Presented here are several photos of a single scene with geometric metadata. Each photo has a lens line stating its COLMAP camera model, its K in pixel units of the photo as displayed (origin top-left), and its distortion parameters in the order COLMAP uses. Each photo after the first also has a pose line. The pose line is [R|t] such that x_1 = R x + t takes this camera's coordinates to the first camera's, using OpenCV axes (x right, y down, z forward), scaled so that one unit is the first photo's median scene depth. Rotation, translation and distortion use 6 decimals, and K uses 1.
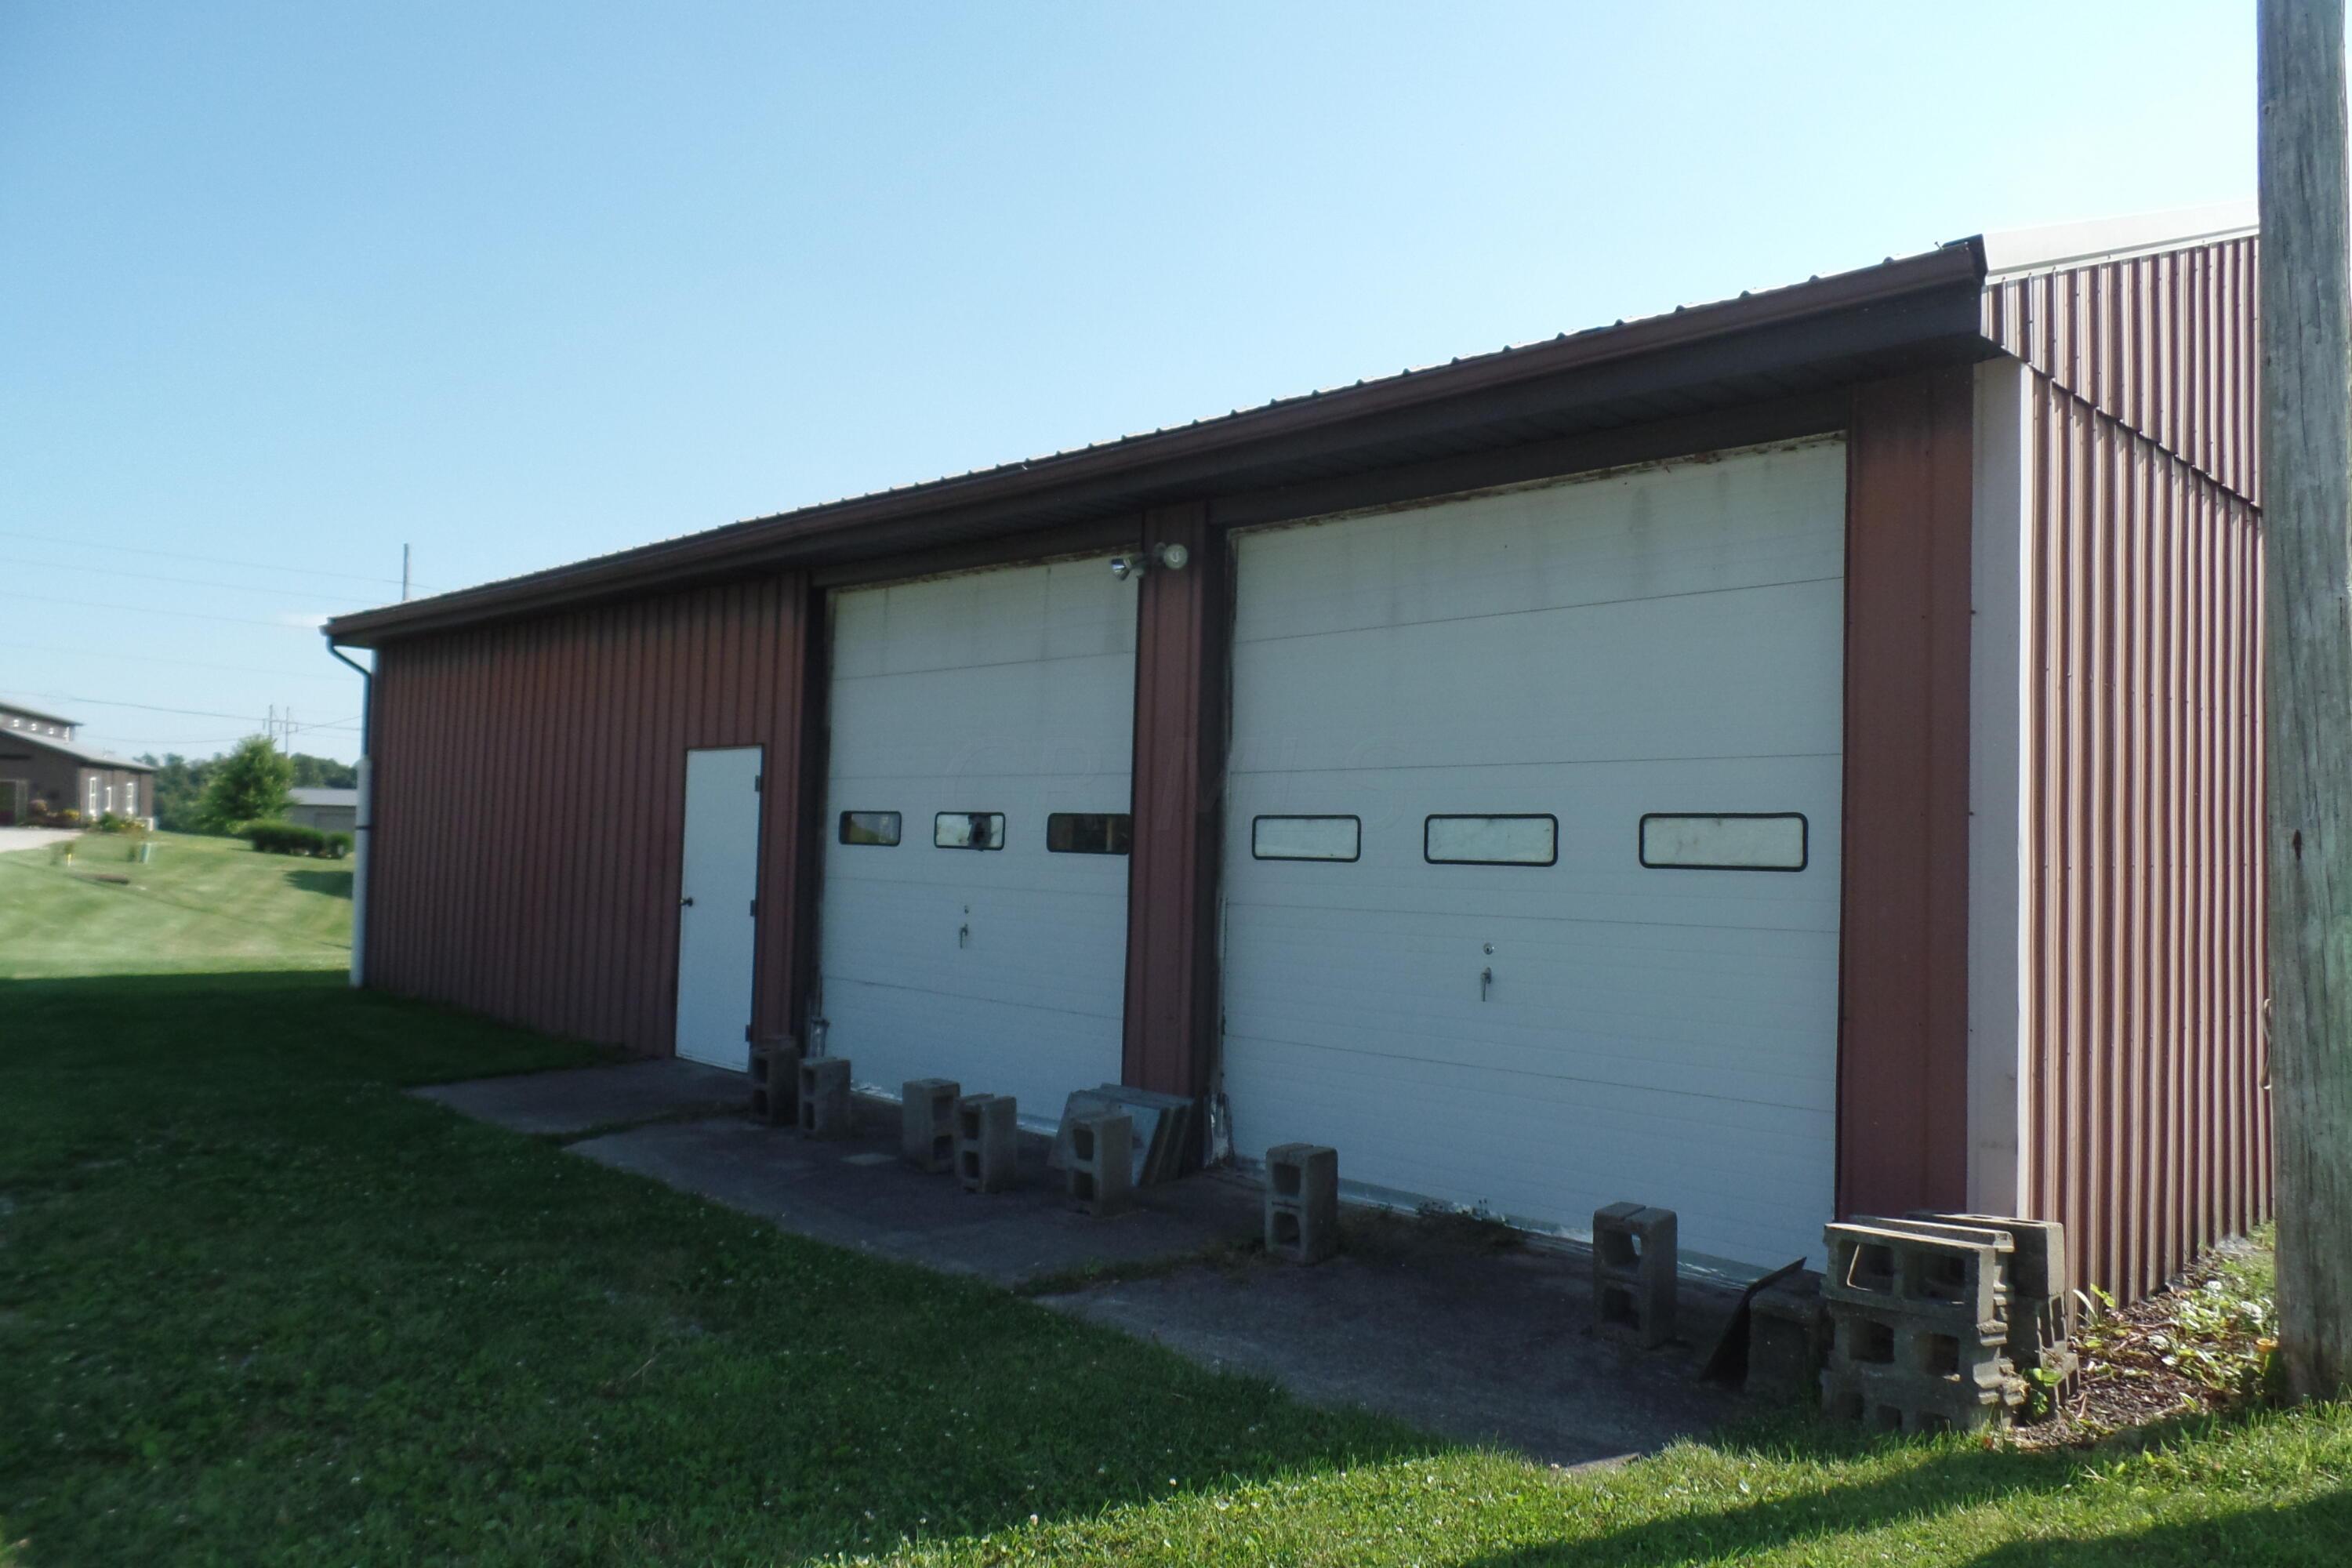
lens RADIAL K [[1621.3, 0, 1176.0], [0, 1621.3, 784.0], [0, 0, 1]] dist [0.010324, 0.004651]
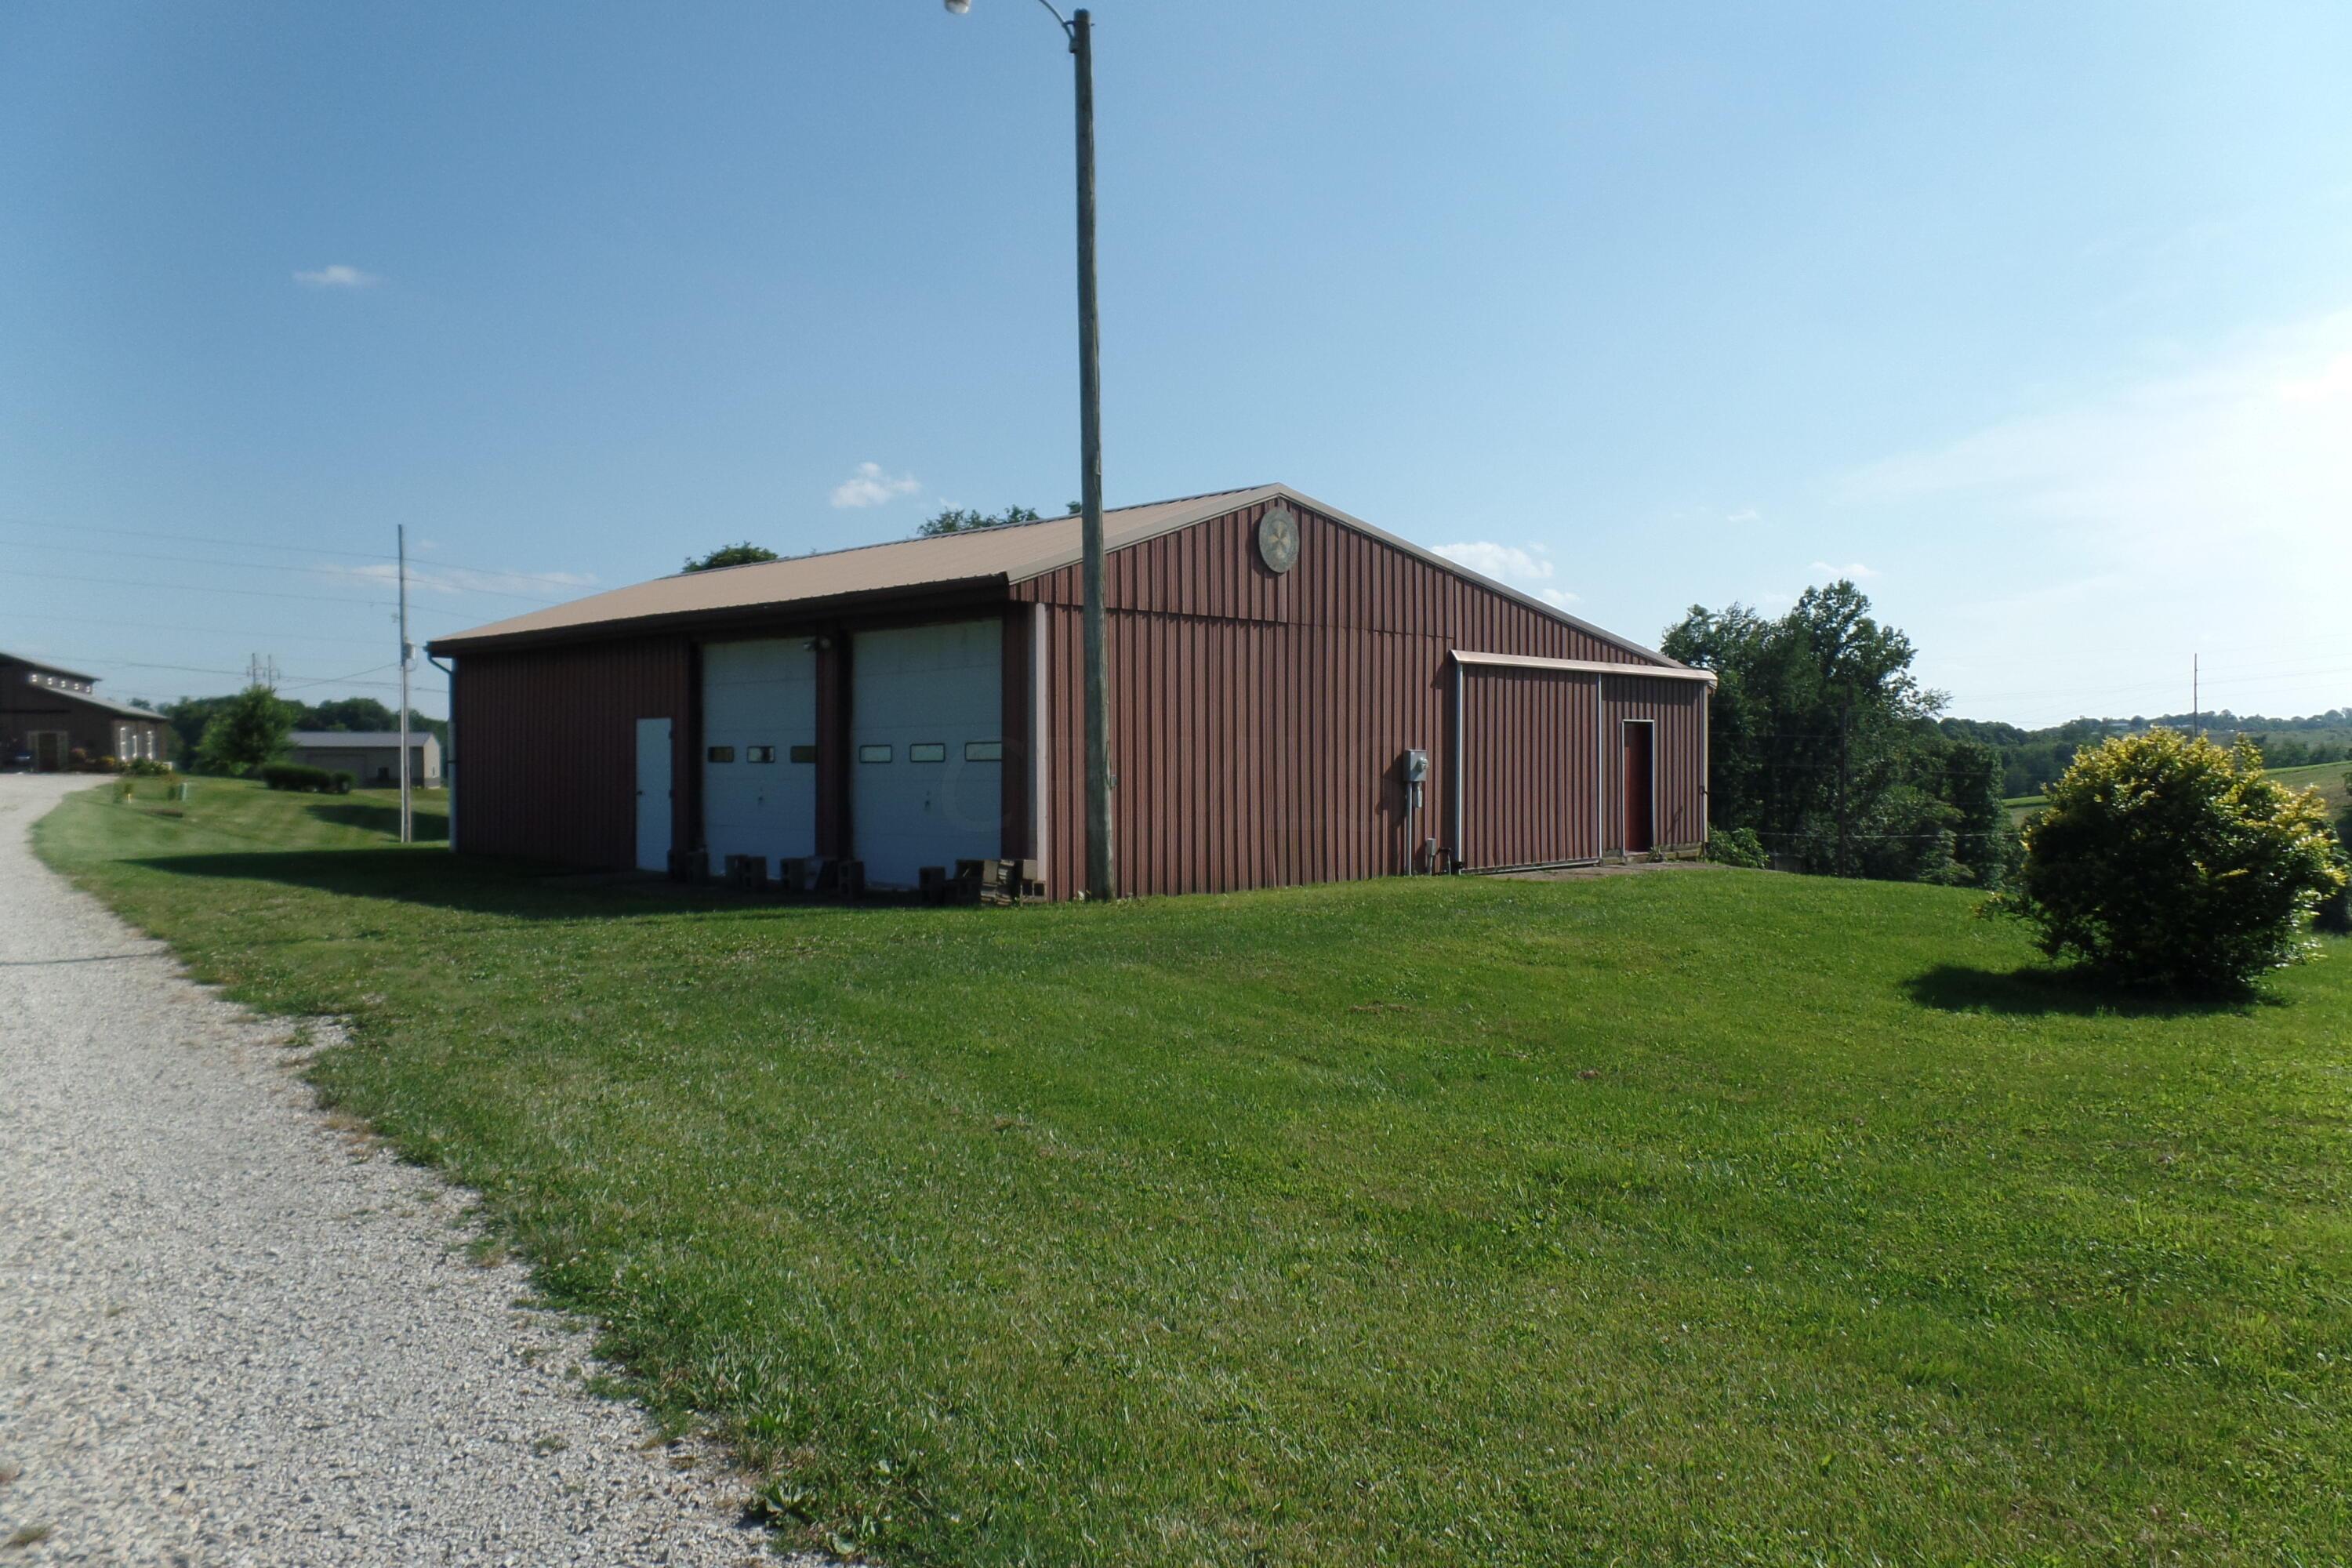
lens RADIAL K [[1621.3, 0, 1176.0], [0, 1621.3, 784.0], [0, 0, 1]] dist [0.010324, 0.004651]
pose [[0.999547, -0.024101, 0.018020, 0.063678], [0.023196, 0.998536, 0.048864, -0.004271], [-0.019172, -0.048424, 0.998643, -0.198388]]
